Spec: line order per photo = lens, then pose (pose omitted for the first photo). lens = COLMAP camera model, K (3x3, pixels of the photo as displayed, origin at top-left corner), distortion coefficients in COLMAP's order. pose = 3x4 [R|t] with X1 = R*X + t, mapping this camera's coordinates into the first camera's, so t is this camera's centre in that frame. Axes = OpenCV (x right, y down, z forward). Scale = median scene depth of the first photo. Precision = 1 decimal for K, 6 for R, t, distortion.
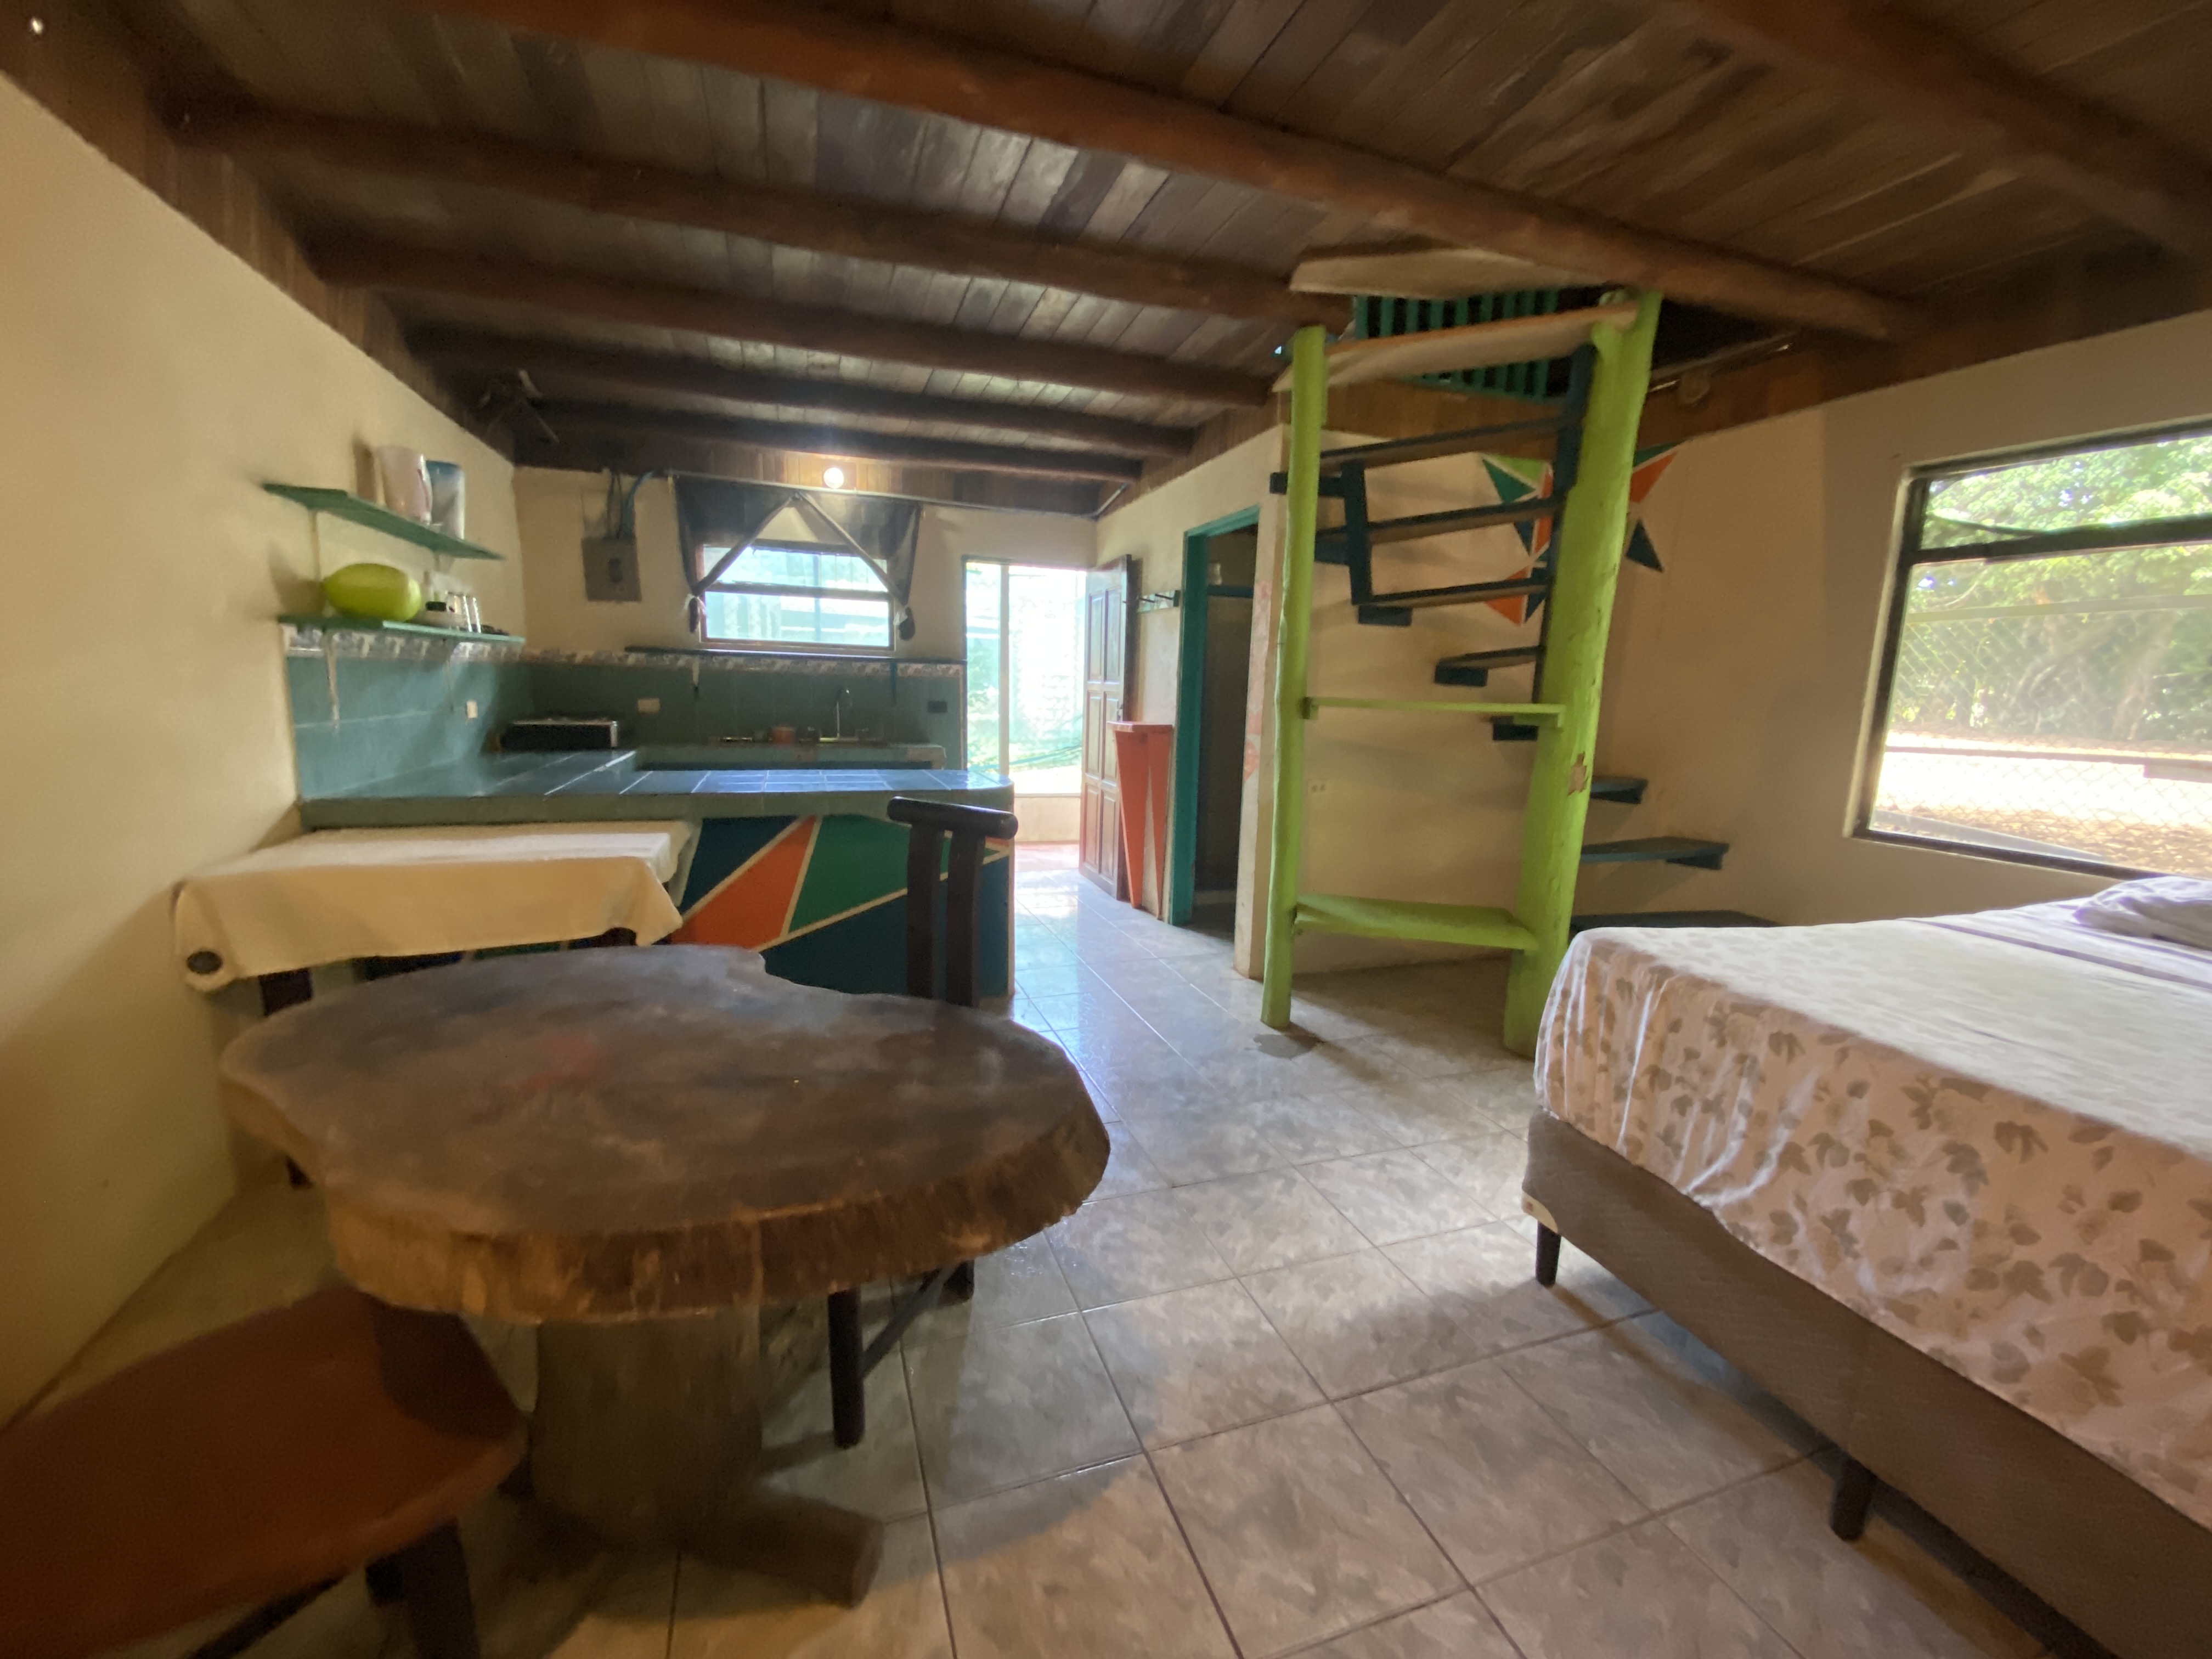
lens RADIAL K [[909.1, 0, 1106.2], [0, 909.1, 830.3], [0, 0, 1]] dist [0.000362, -0.003039]
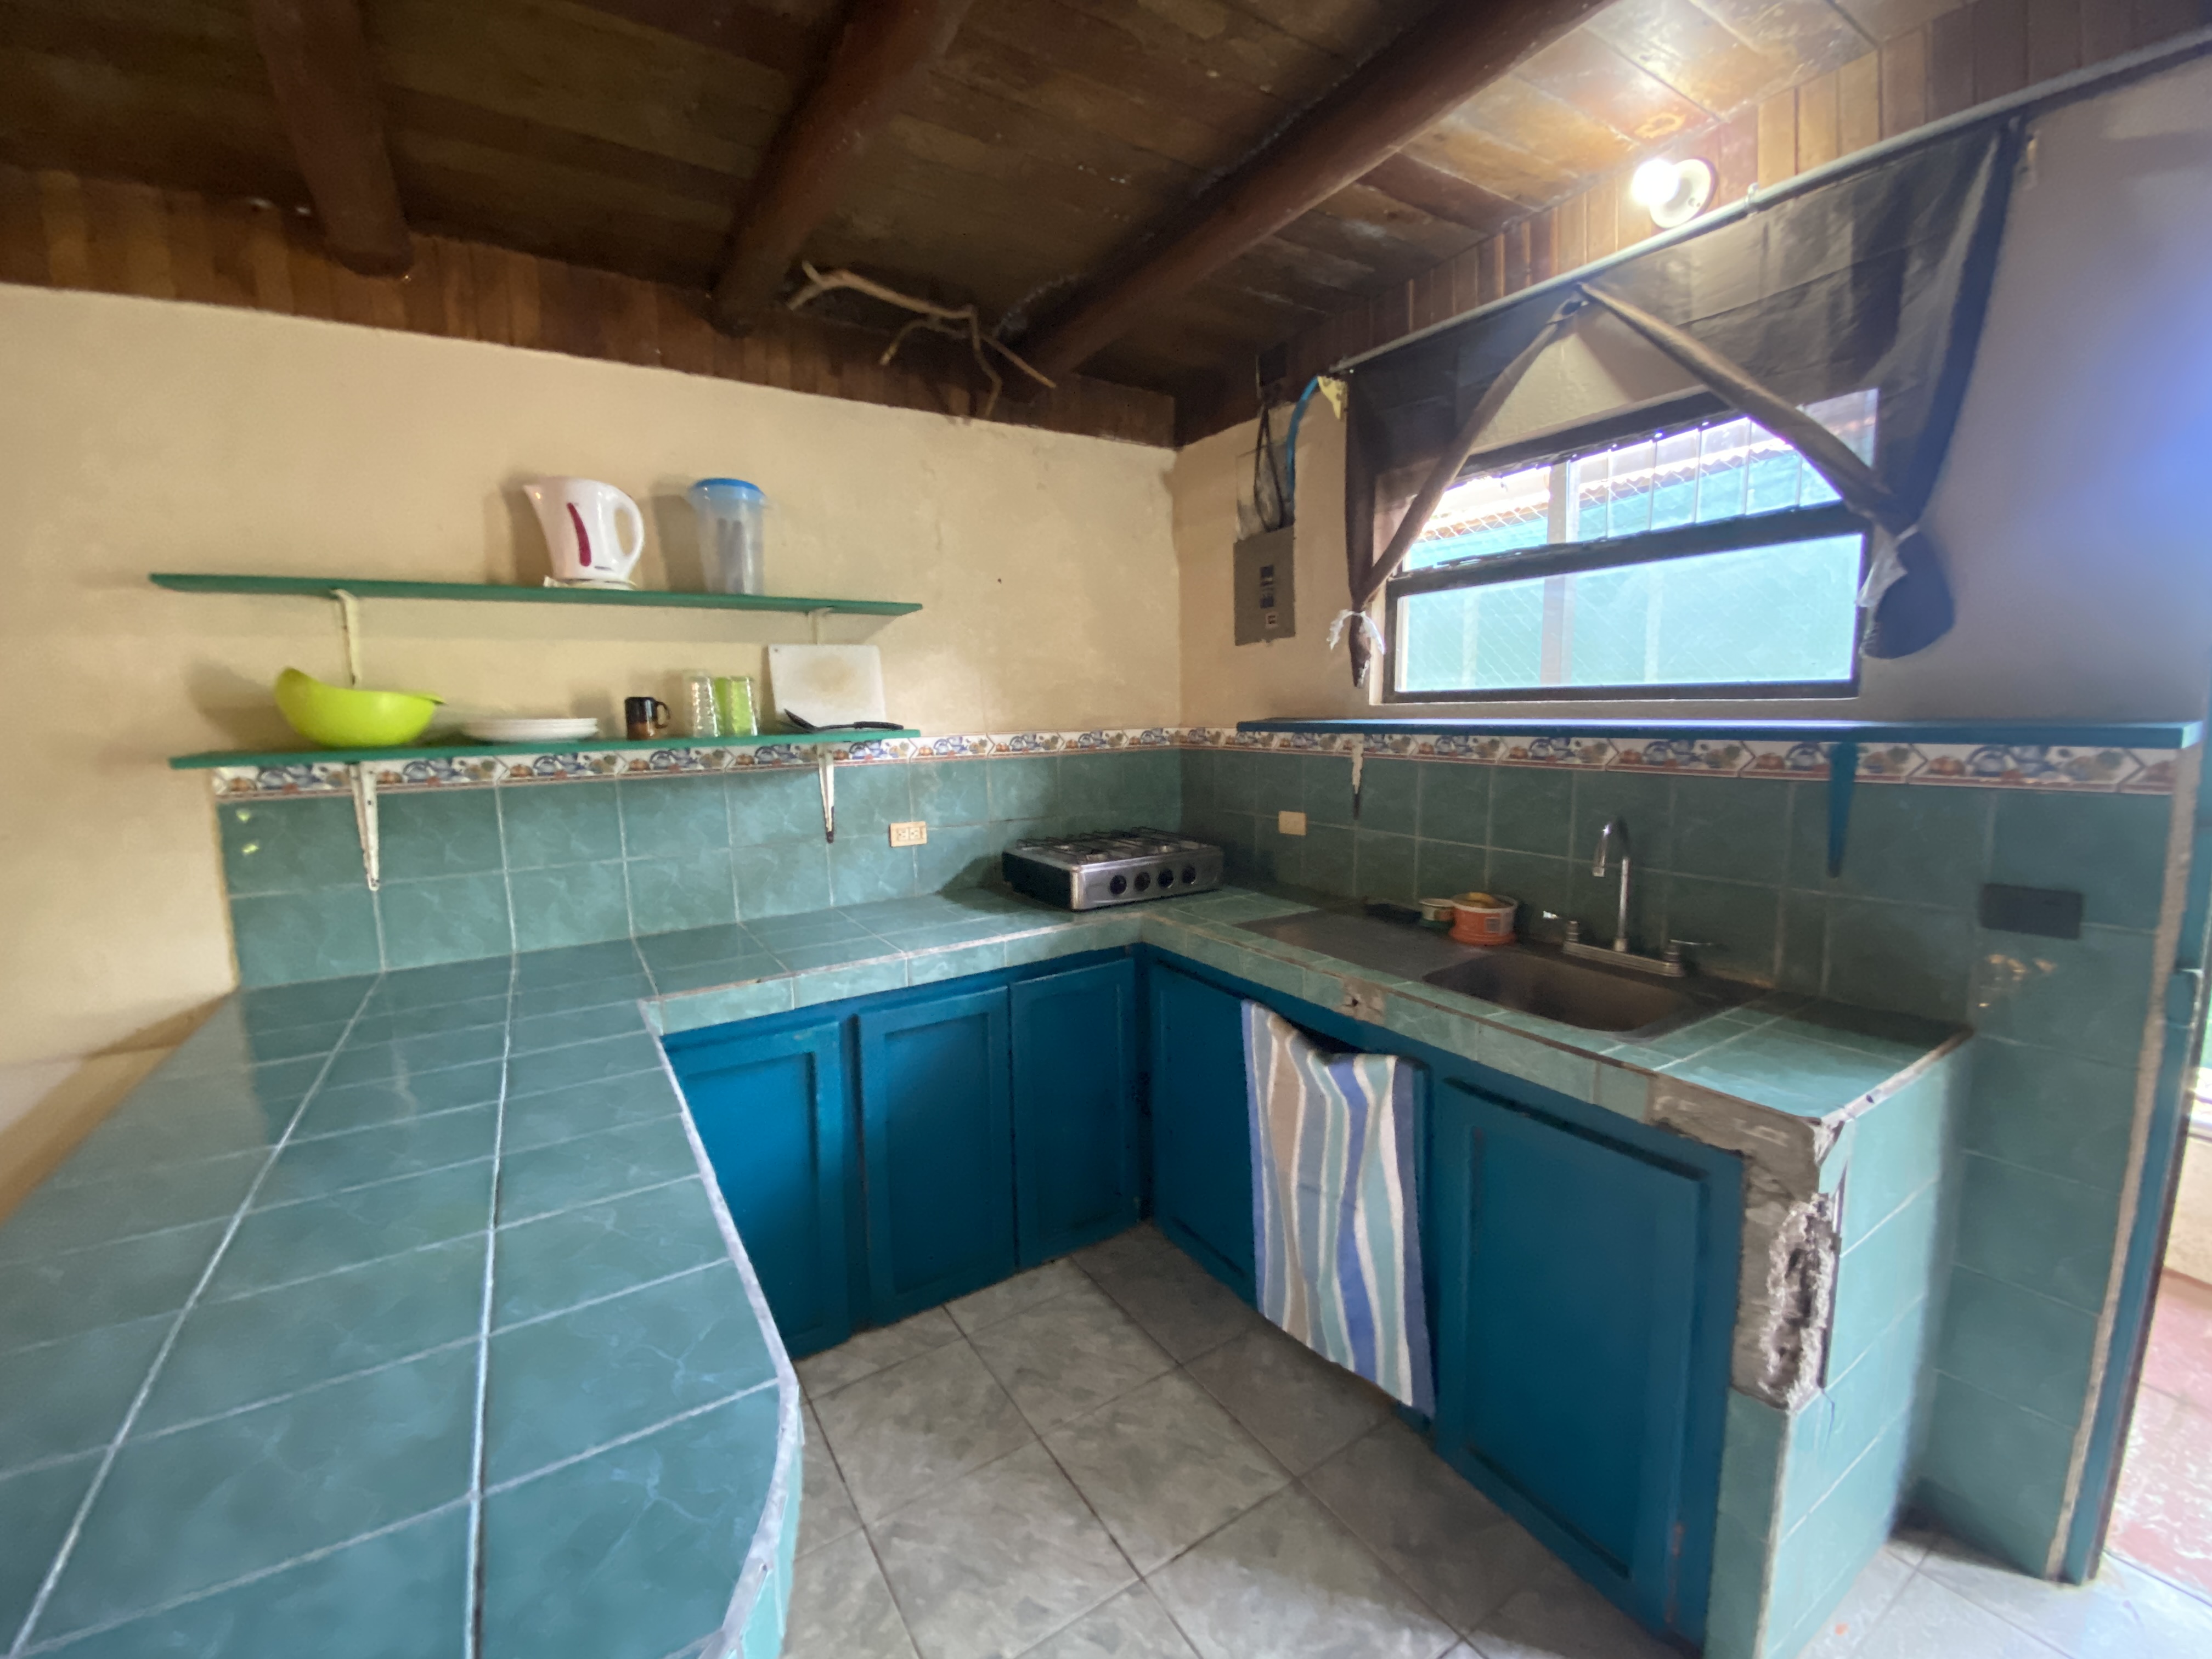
lens RADIAL K [[909.1, 0, 1107.8], [0, 909.1, 839.1], [0, 0, 1]] dist [0.000362, -0.003039]
pose [[0.227189, 0.106329, -0.968029, -0.000860], [-0.130051, 0.988431, 0.078048, -0.157159], [0.965128, 0.108161, 0.238389, 0.764551]]
